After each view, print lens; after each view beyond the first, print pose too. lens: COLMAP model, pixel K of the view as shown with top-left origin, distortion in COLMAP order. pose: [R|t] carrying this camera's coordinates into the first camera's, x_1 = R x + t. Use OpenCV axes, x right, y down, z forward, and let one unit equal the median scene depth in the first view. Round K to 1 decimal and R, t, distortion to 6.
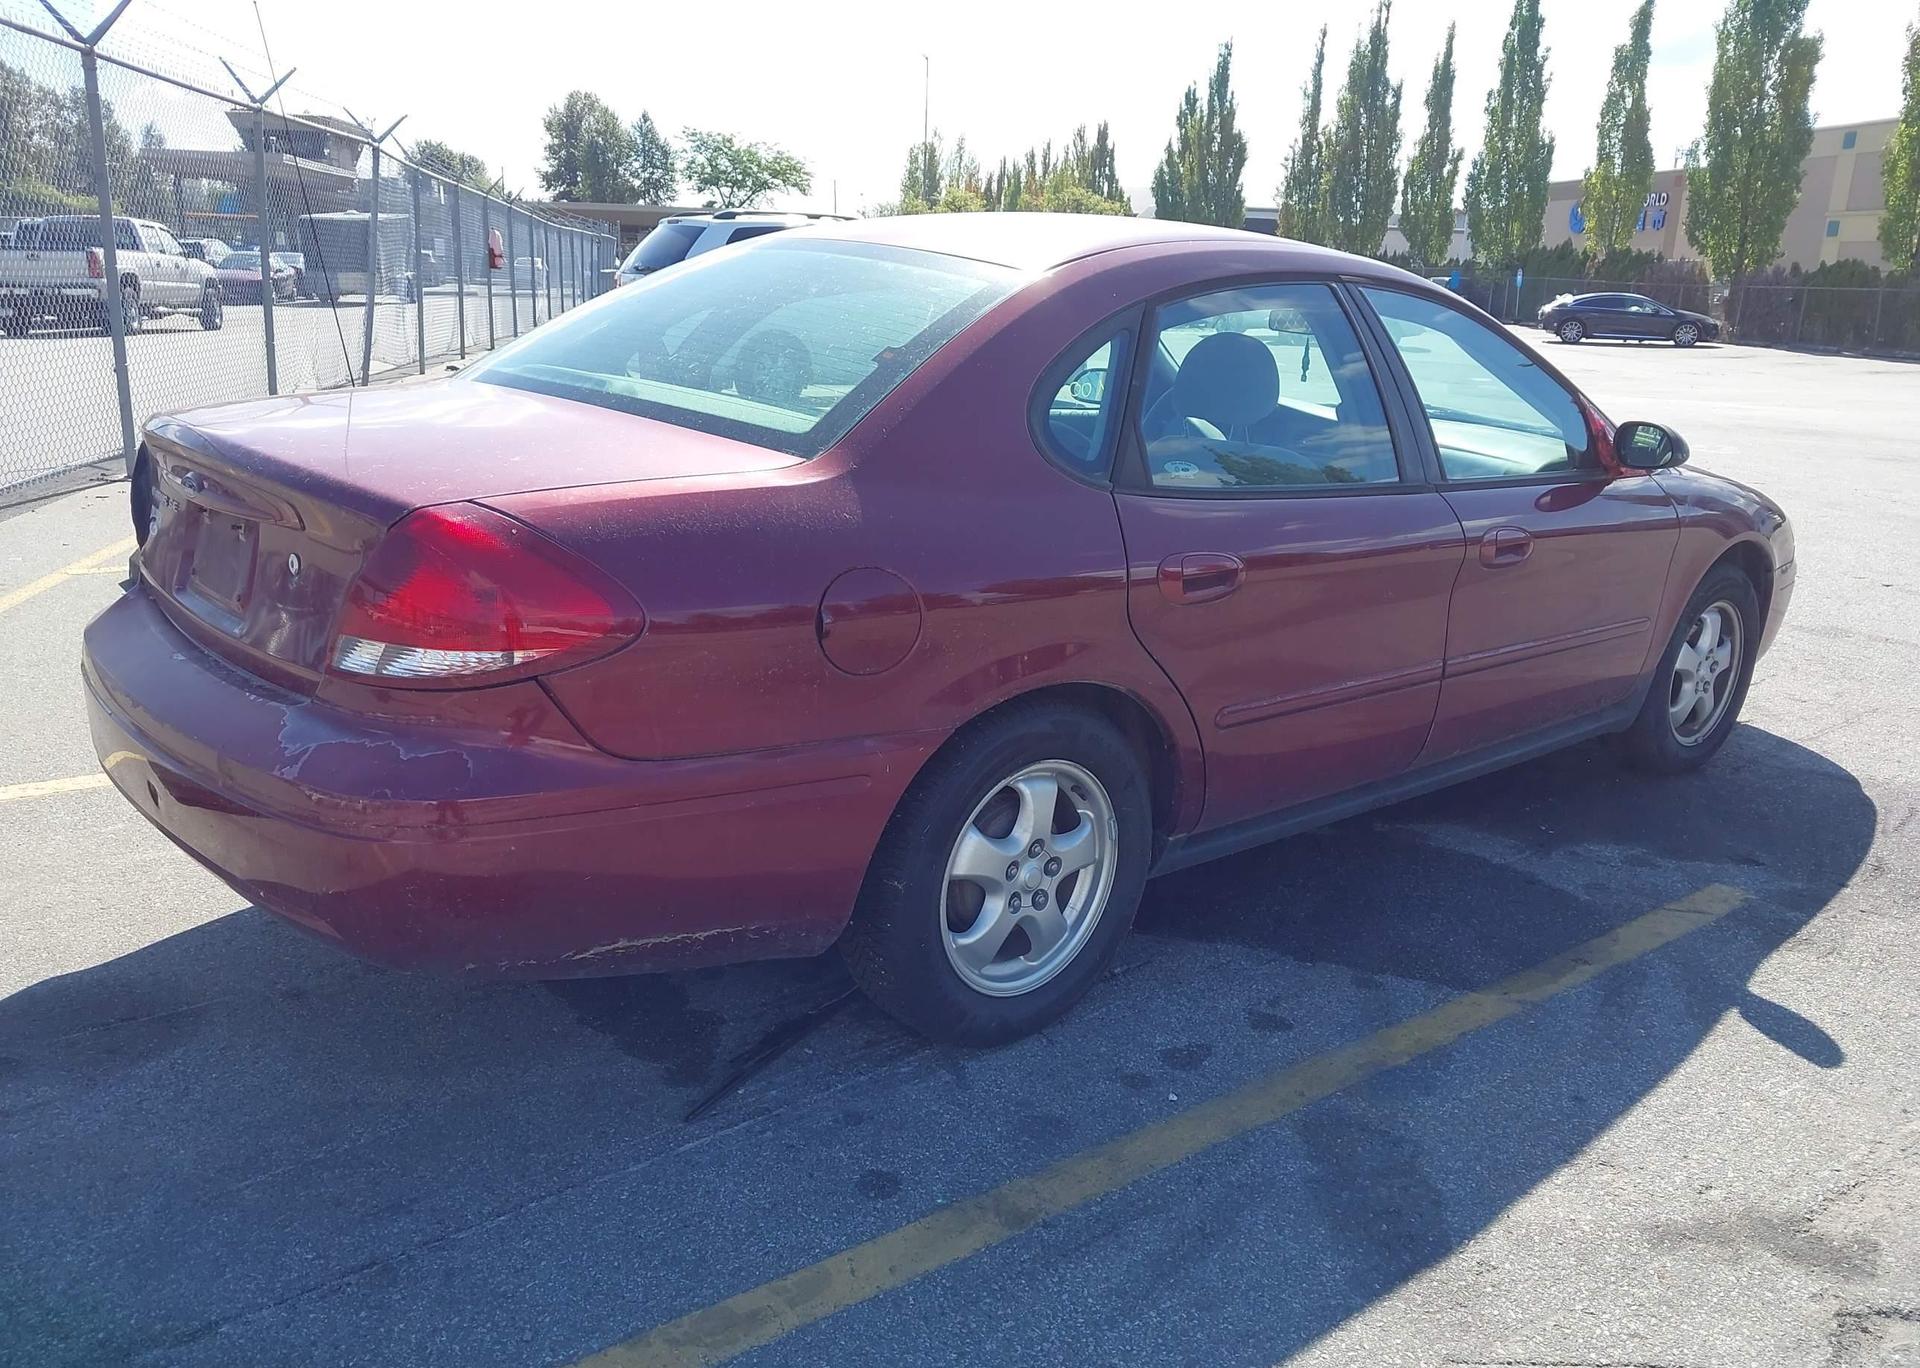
lens RADIAL K [[1525.2, 0, 964.9], [0, 1525.2, 690.9], [0, 0, 1]] dist [0.000260, 0.005684]
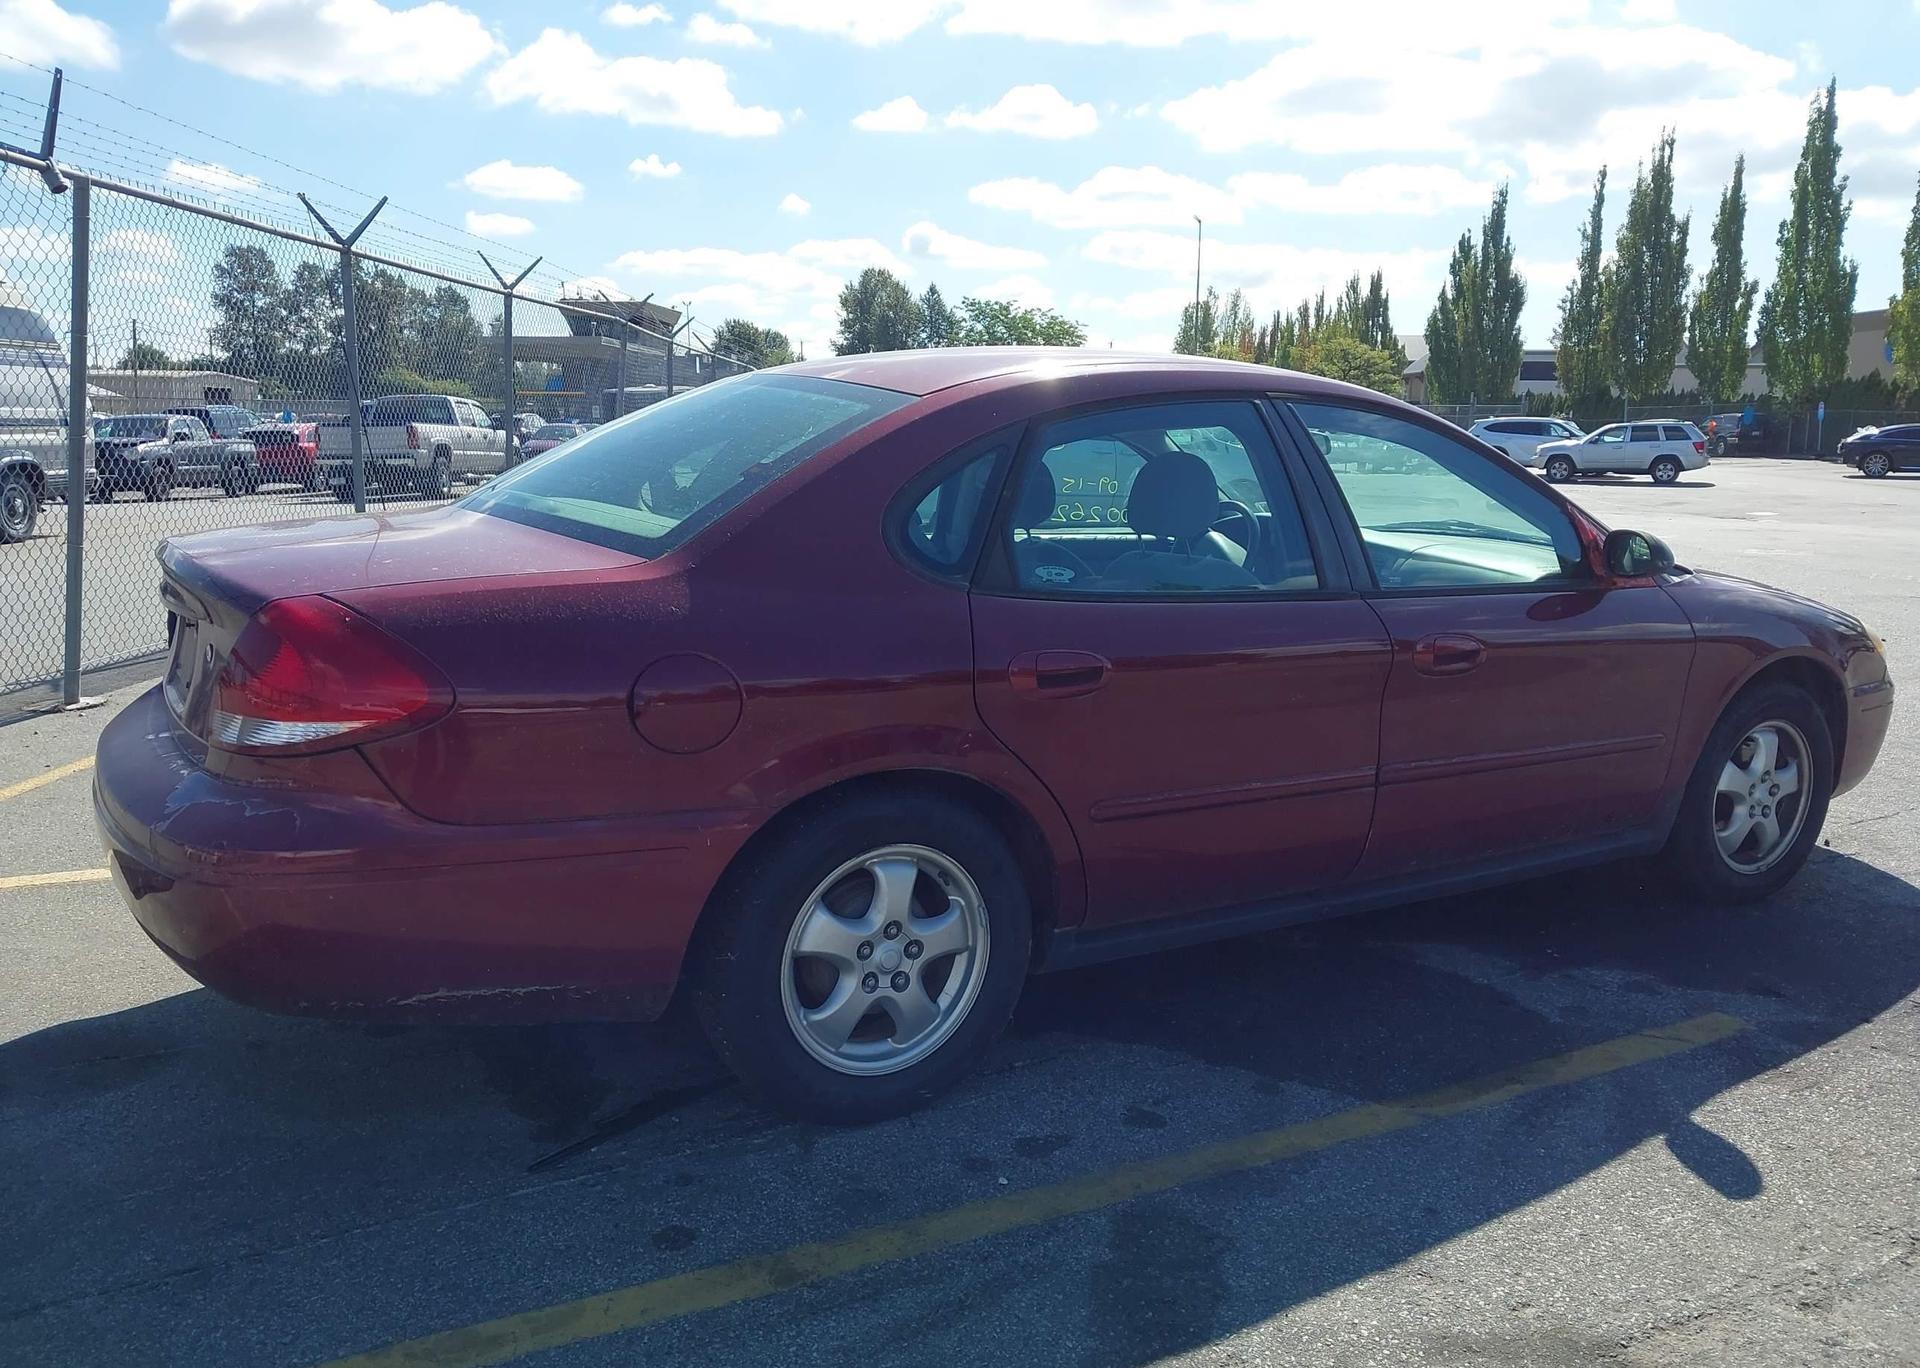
lens RADIAL K [[1519.3, 0, 966.6], [0, 1519.3, 681.1], [0, 0, 1]] dist [0.027943, -0.040611]
pose [[0.983723, 0.001144, -0.179688, 0.195272], [-0.019727, 0.994623, -0.101664, 0.026257], [0.178606, 0.103554, 0.978456, -0.019718]]
